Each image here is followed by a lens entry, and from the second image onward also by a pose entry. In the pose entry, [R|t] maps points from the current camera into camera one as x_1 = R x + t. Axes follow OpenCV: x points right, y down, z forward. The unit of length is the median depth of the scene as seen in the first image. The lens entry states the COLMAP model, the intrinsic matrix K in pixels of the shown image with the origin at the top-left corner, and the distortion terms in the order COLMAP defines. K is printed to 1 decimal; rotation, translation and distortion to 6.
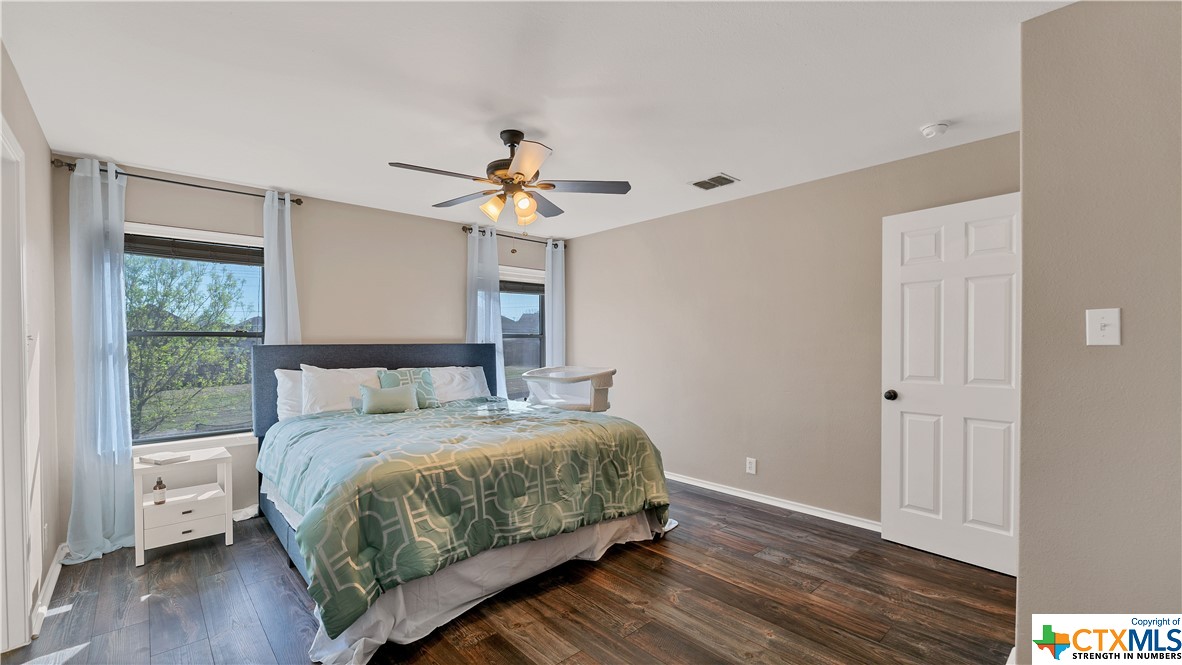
lens RADIAL K [[491.8, 0, 596.2], [0, 491.8, 343.7], [0, 0, 1]] dist [-0.000116, -0.000094]
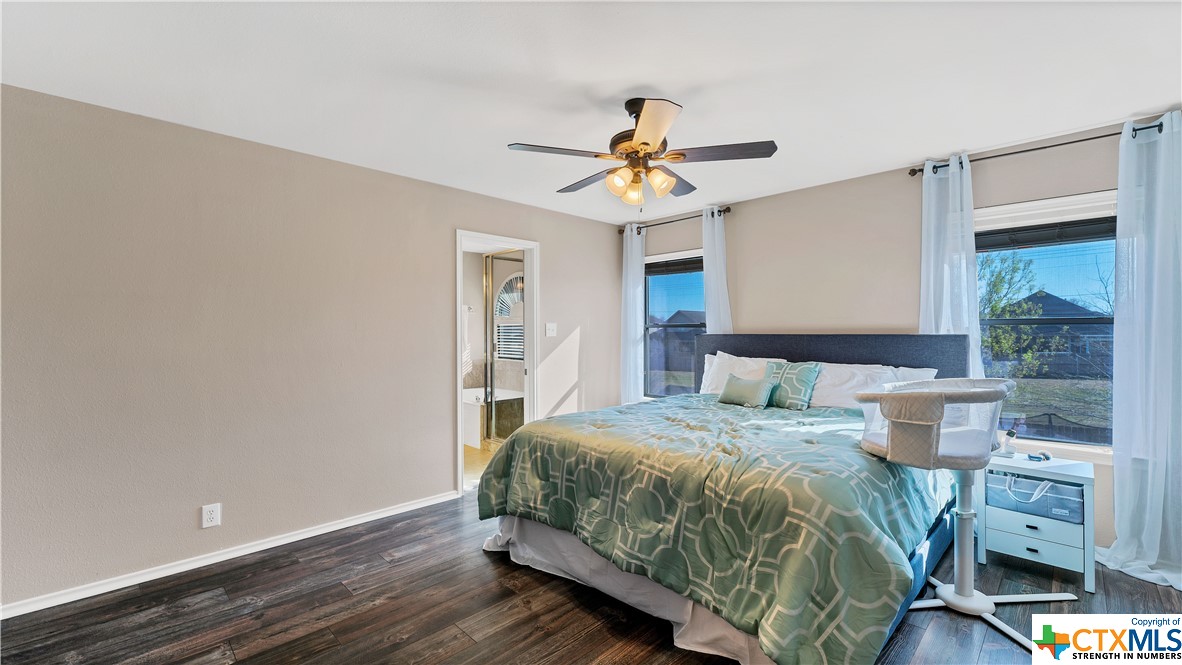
lens RADIAL K [[491.8, 0, 596.1], [0, 491.8, 327.9], [0, 0, 1]] dist [-0.000116, -0.000094]
pose [[0.038913, -0.000422, -0.999242, 0.765752], [-0.002858, 0.999996, -0.000534, -0.014490], [0.999238, 0.002877, 0.038912, 0.937740]]
